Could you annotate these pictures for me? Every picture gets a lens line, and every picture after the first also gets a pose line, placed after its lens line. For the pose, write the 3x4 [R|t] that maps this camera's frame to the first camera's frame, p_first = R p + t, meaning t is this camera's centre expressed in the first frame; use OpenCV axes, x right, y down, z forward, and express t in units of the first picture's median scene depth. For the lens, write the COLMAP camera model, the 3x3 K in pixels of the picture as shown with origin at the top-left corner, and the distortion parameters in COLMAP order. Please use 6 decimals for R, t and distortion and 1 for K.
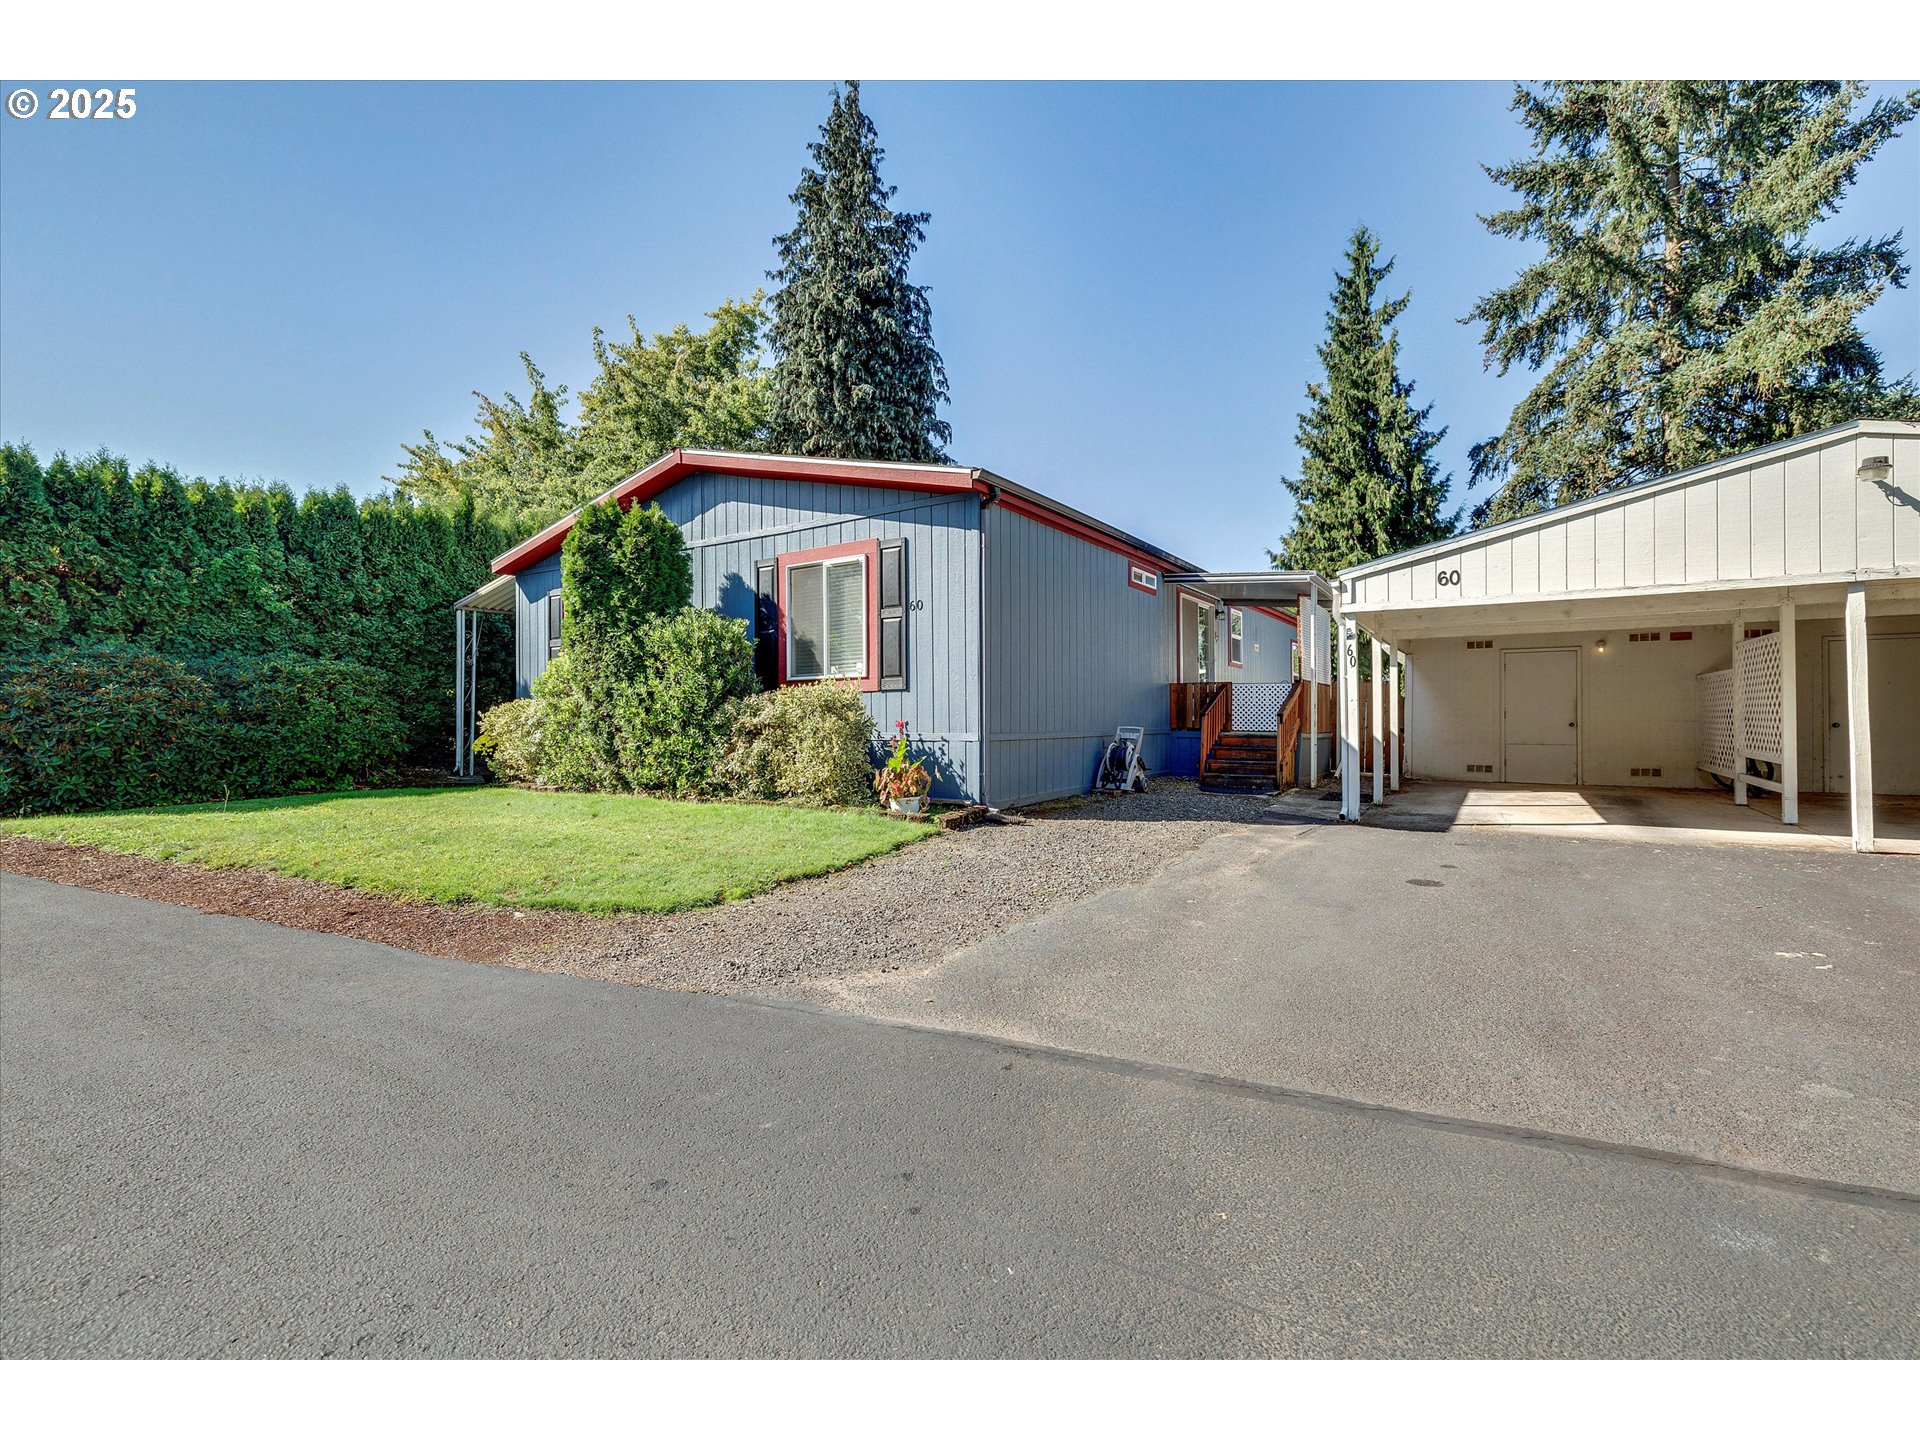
lens RADIAL K [[819.4, 0, 956.0], [0, 819.4, 708.4], [0, 0, 1]] dist [-0.000968, 0.000026]
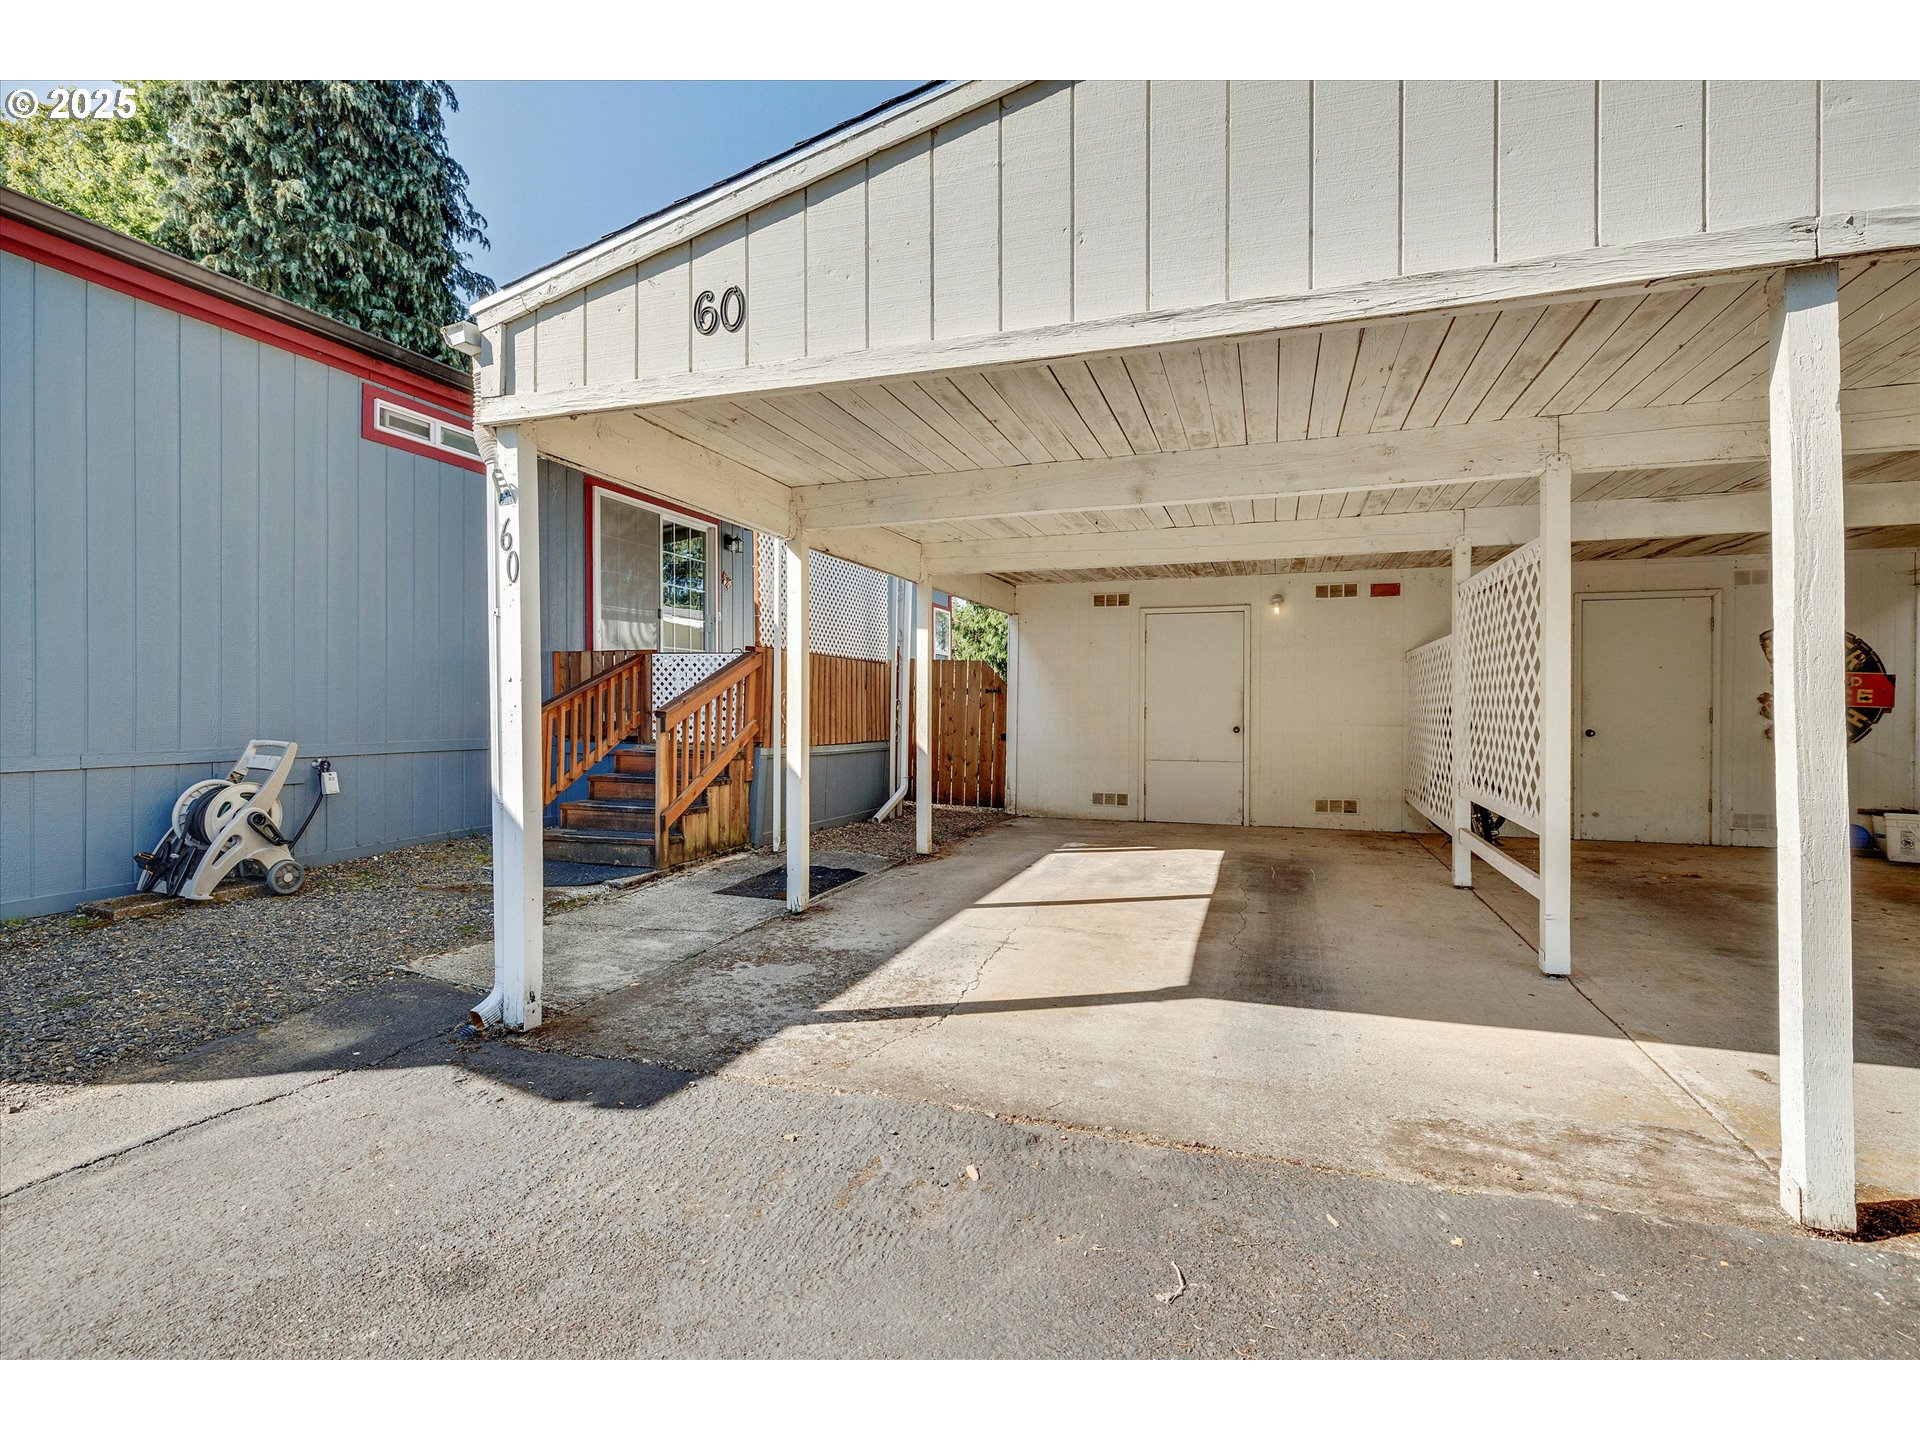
lens RADIAL K [[910.8, 0, 916.8], [0, 910.8, 711.8], [0, 0, 1]] dist [0.000897, 0.000507]
pose [[0.975583, 0.003613, 0.219600, 0.421721], [-0.006769, 0.999884, 0.013619, -0.002221], [-0.219525, -0.014773, 0.975495, 0.438004]]
